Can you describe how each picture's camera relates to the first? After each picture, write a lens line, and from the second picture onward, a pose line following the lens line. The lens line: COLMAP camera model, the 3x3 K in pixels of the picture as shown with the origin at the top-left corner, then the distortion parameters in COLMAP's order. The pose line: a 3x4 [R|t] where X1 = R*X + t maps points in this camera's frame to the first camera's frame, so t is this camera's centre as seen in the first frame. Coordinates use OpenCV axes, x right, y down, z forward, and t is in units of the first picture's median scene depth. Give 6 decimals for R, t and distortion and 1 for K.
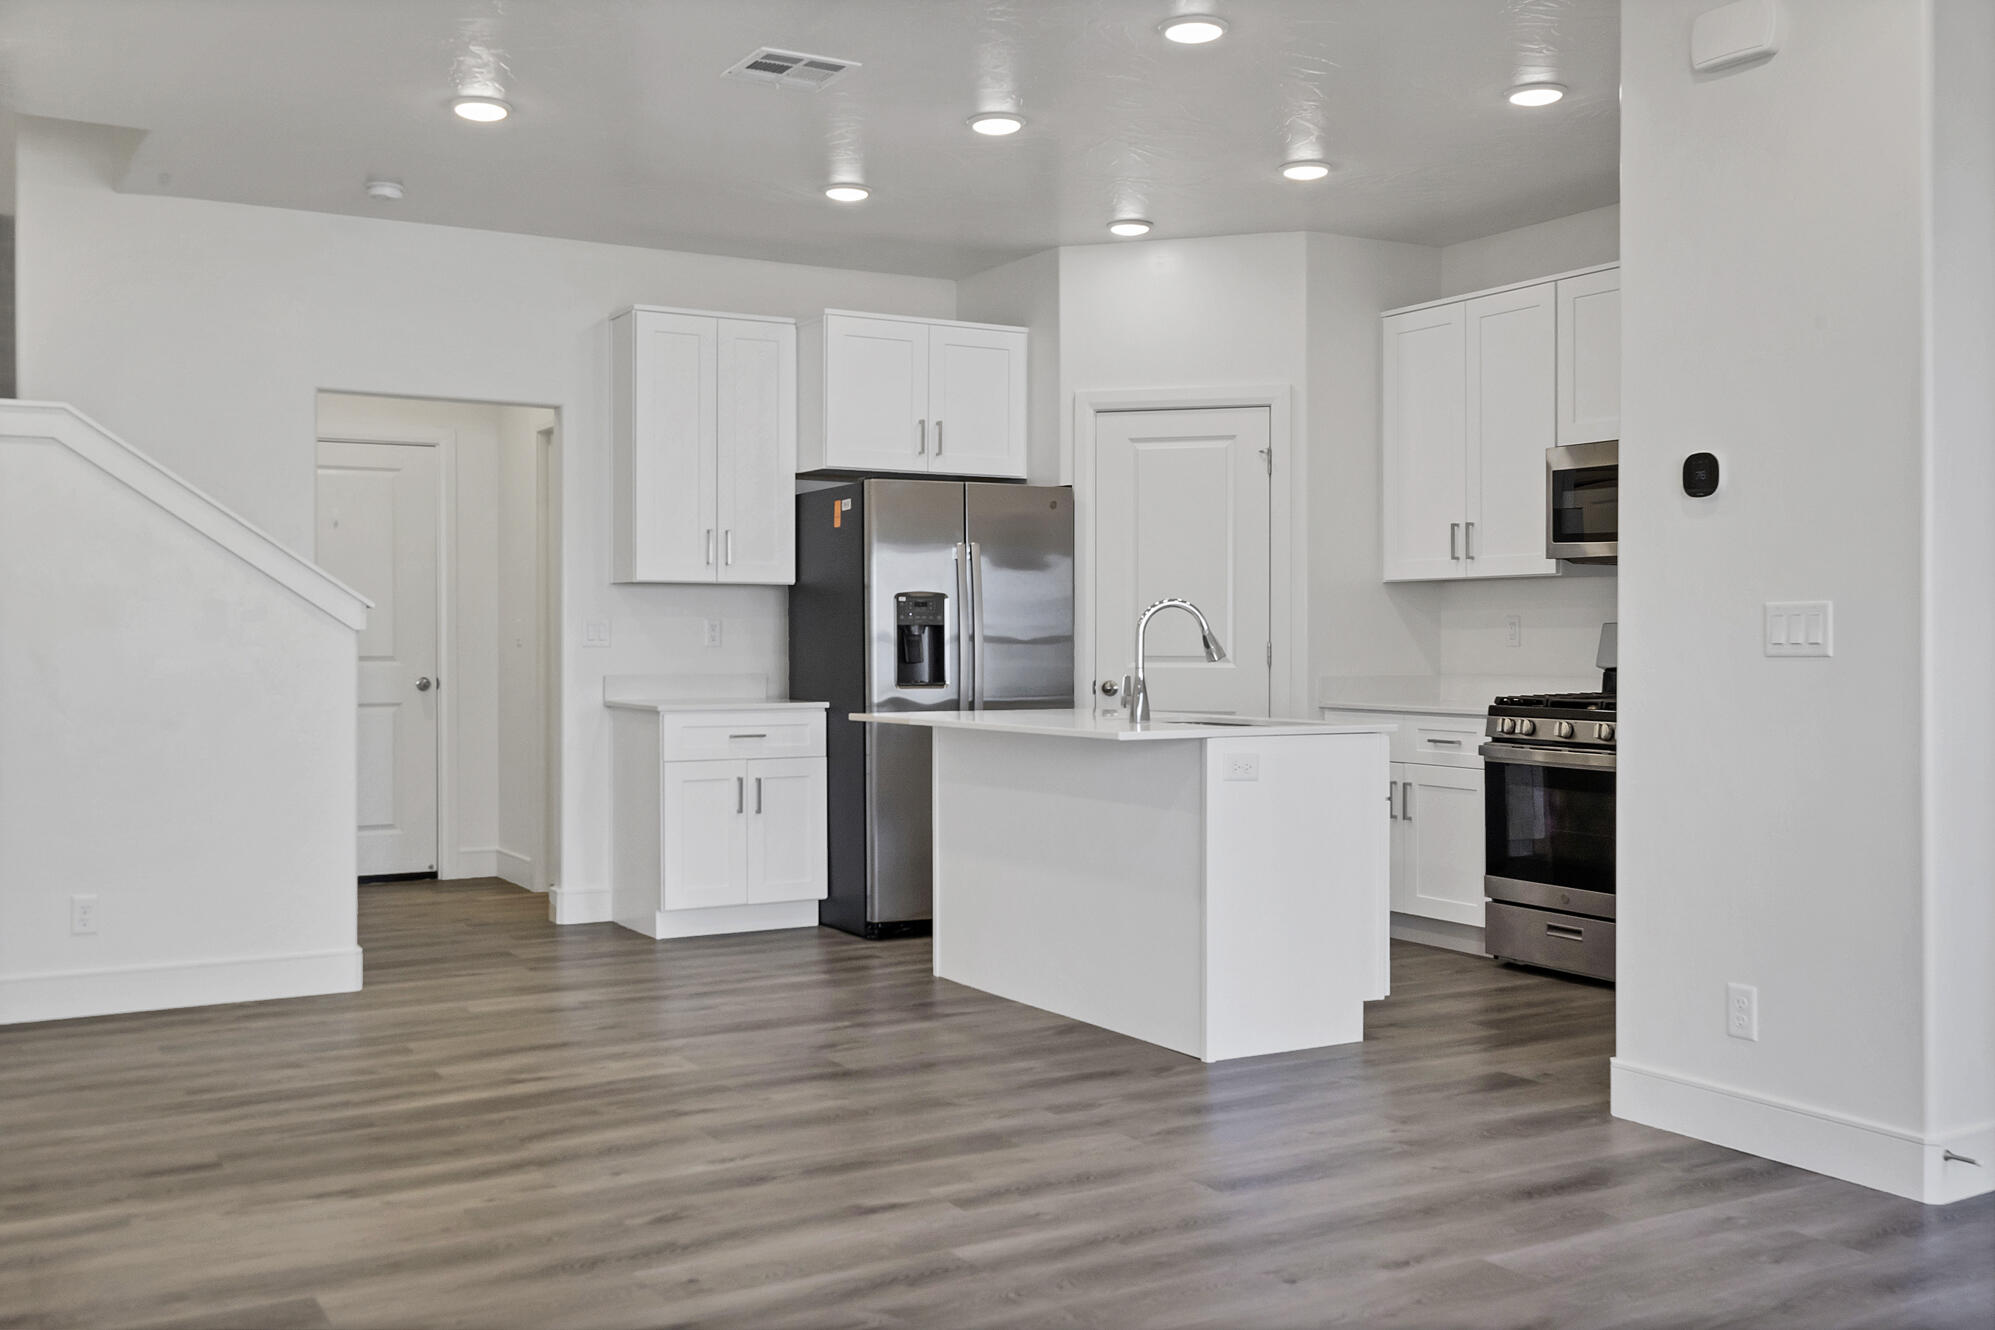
lens RADIAL K [[1909.2, 0, 996.1], [0, 1909.2, 663.5], [0, 0, 1]] dist [0.004557, 0.000000]
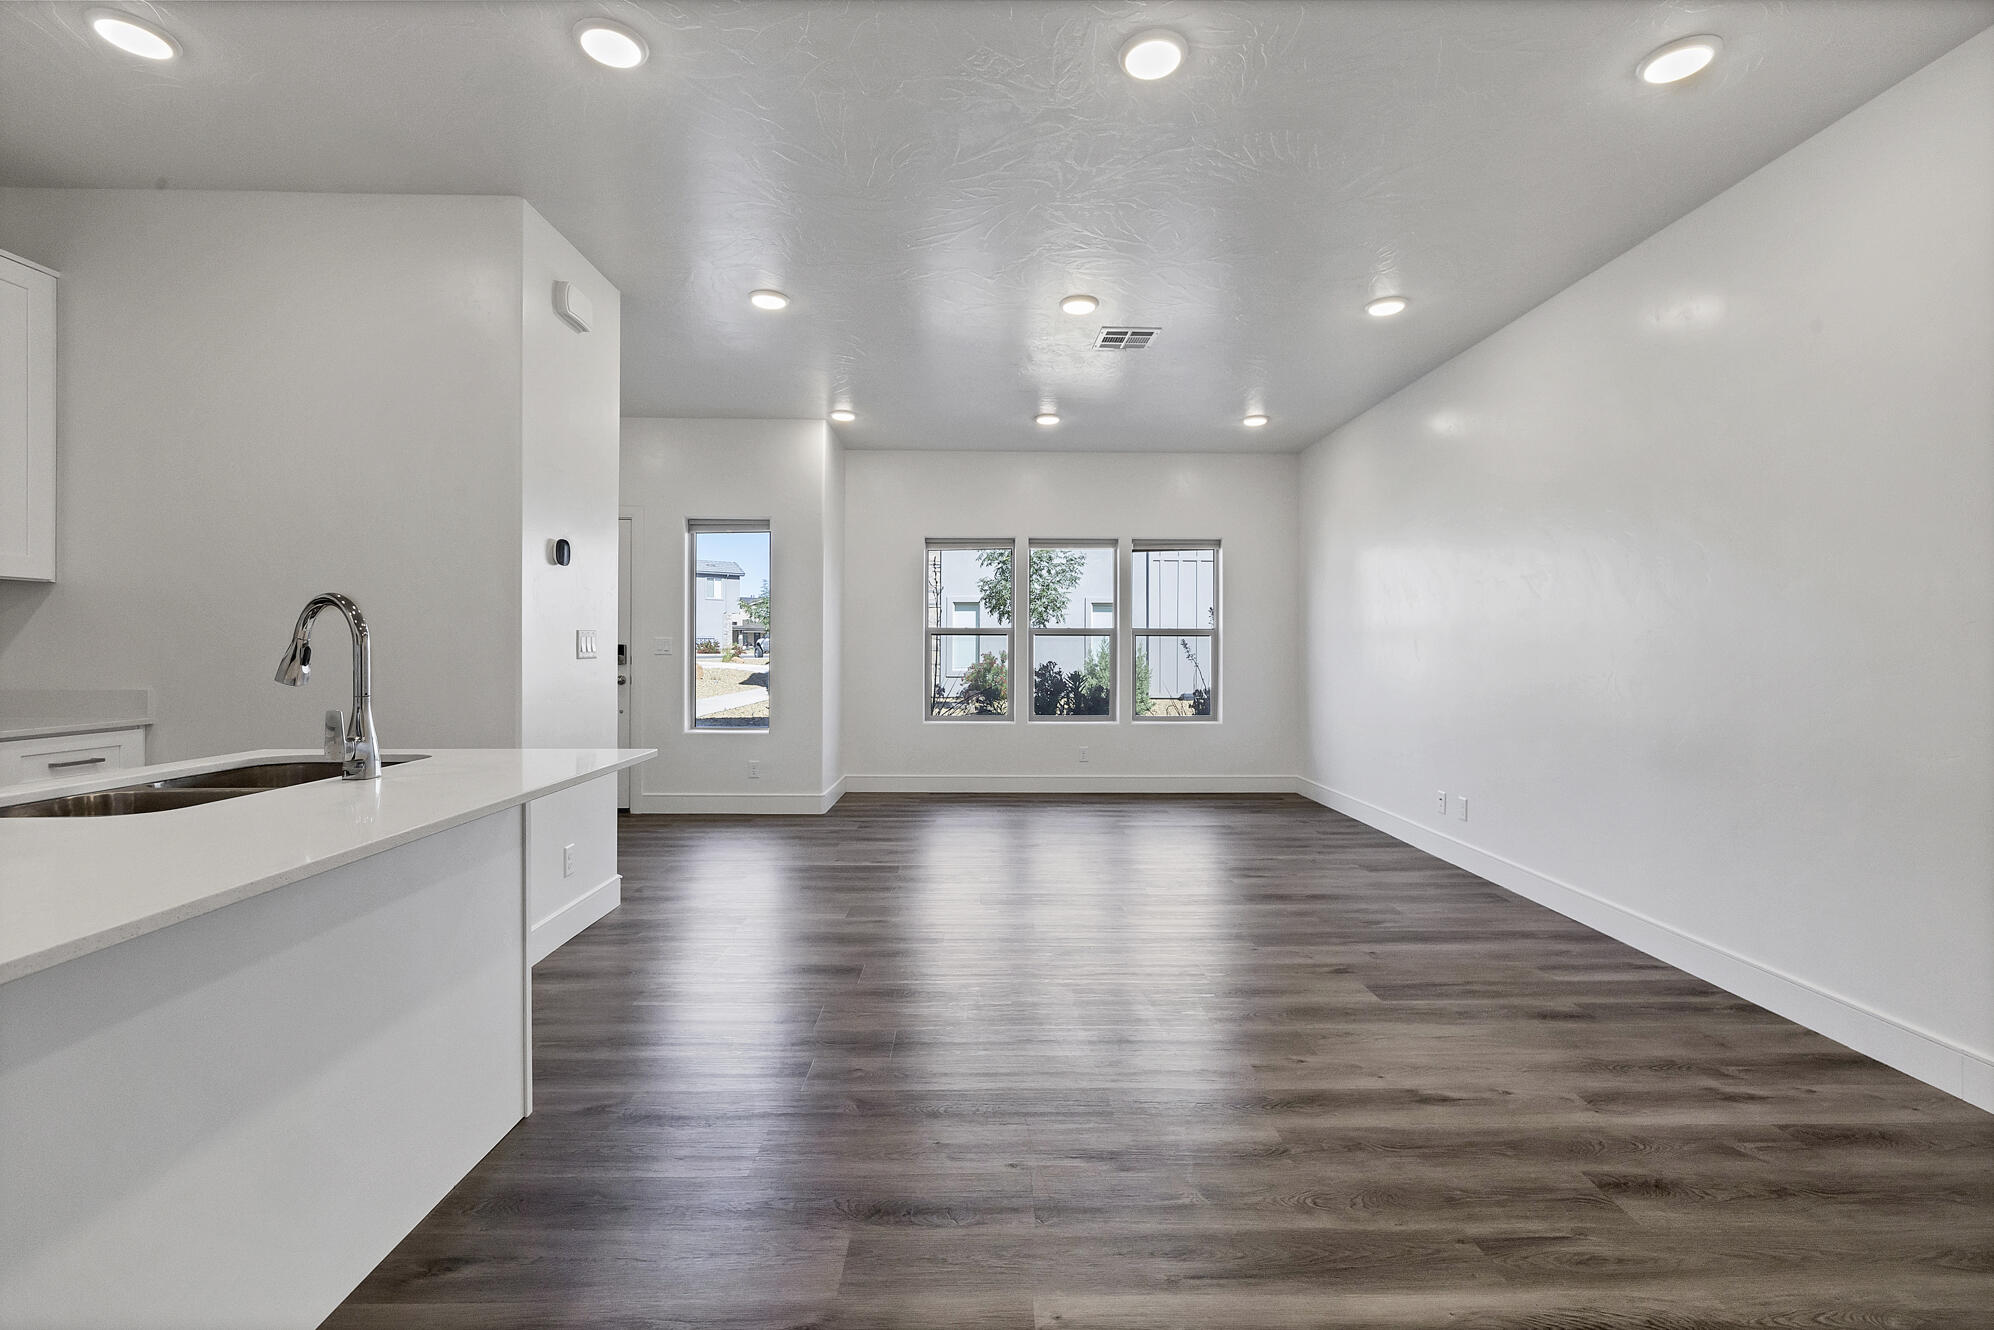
lens RADIAL K [[864.7, 0, 999.1], [0, 864.7, 651.2], [0, 0, 1]] dist [0.002847, -0.000138]
pose [[-0.874790, -0.003274, 0.484490, -0.197223], [0.004968, 0.999864, 0.015727, -0.011929], [-0.484476, 0.016164, -0.874655, 0.862813]]
